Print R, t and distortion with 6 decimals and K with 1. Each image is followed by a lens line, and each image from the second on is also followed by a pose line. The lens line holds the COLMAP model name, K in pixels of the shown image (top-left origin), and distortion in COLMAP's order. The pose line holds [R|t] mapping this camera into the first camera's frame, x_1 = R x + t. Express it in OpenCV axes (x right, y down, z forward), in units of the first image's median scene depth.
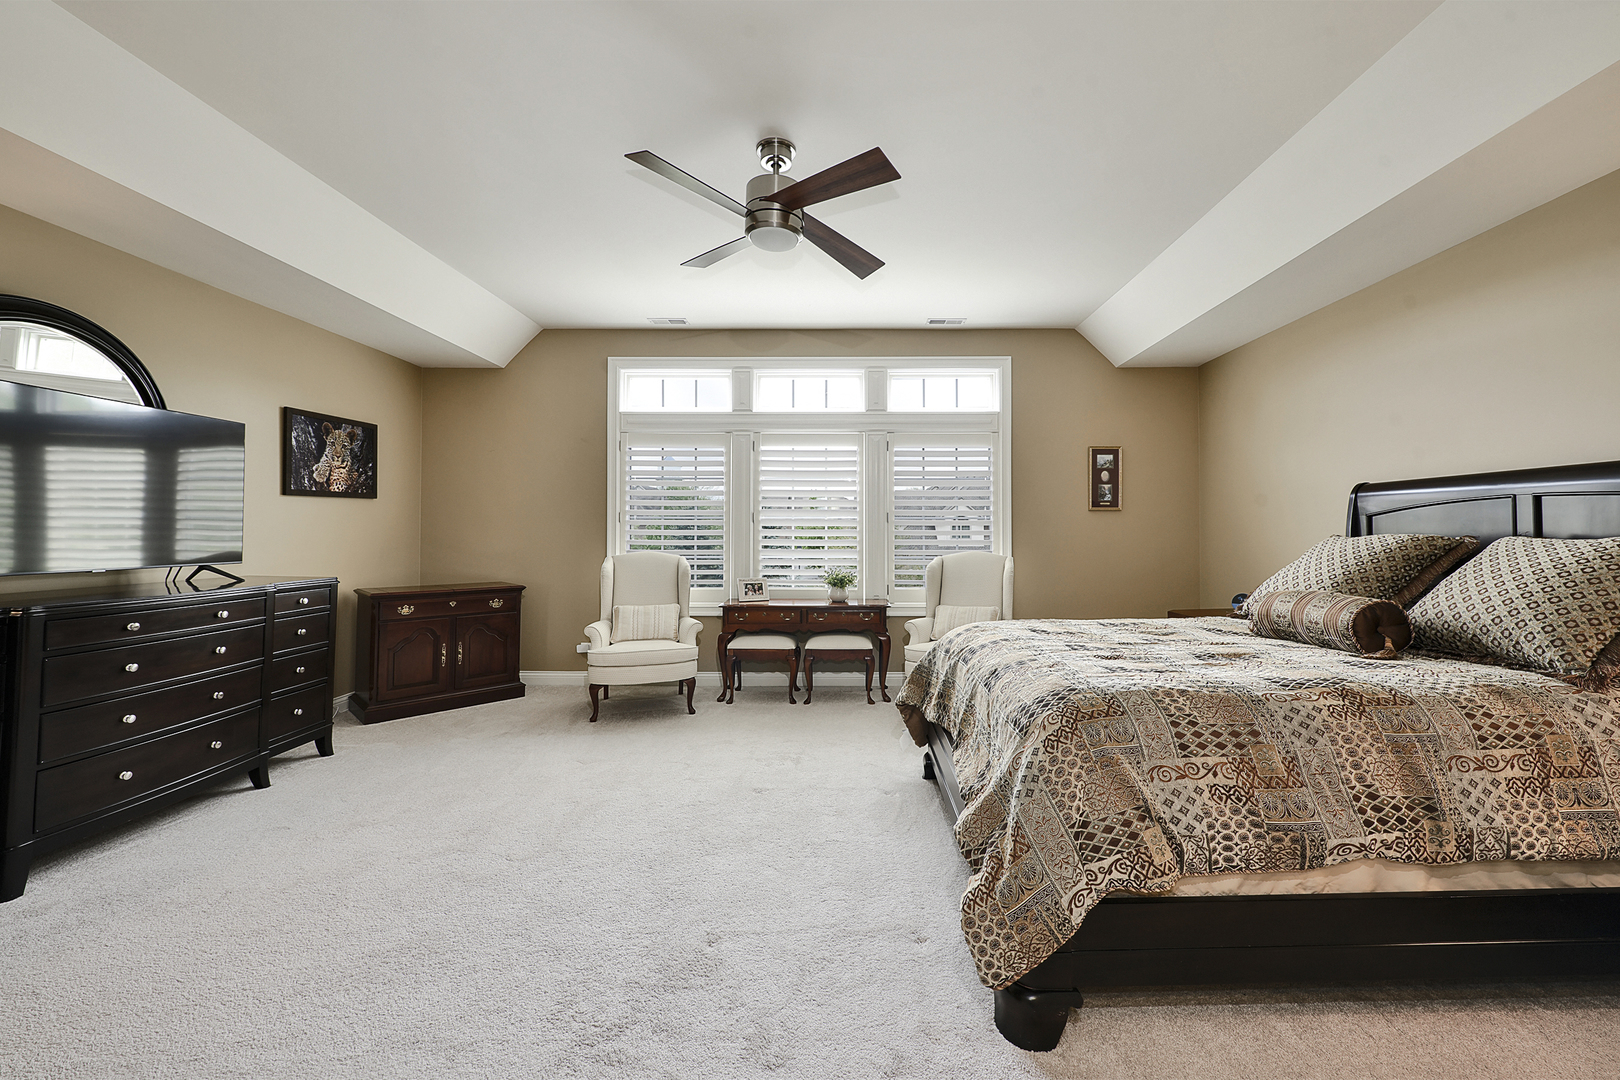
lens RADIAL K [[647.7, 0, 854.4], [0, 647.7, 513.5], [0, 0, 1]] dist [-0.000818, -0.000156]
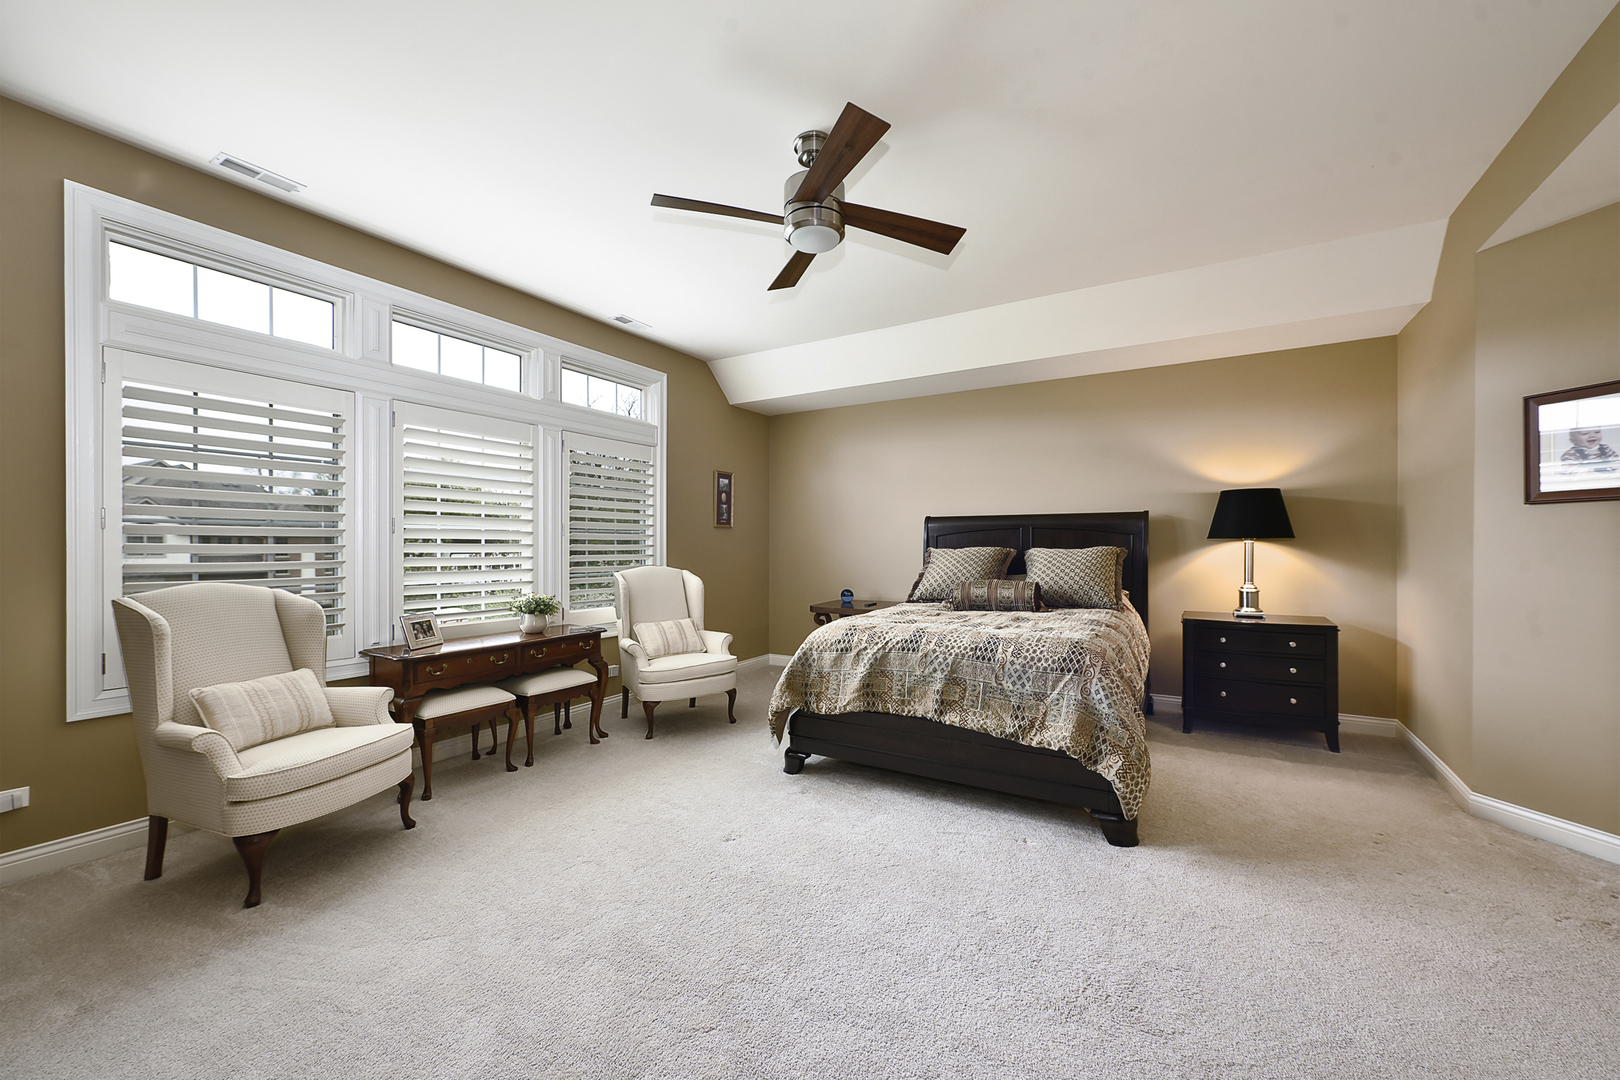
lens RADIAL K [[647.7, 0, 817.6], [0, 647.7, 543.8], [0, 0, 1]] dist [-0.000818, -0.000156]
pose [[0.497162, -0.000333, 0.867658, -0.544947], [-0.023054, 0.999642, 0.013594, 0.005370], [-0.867351, -0.026762, 0.496976, 0.292137]]
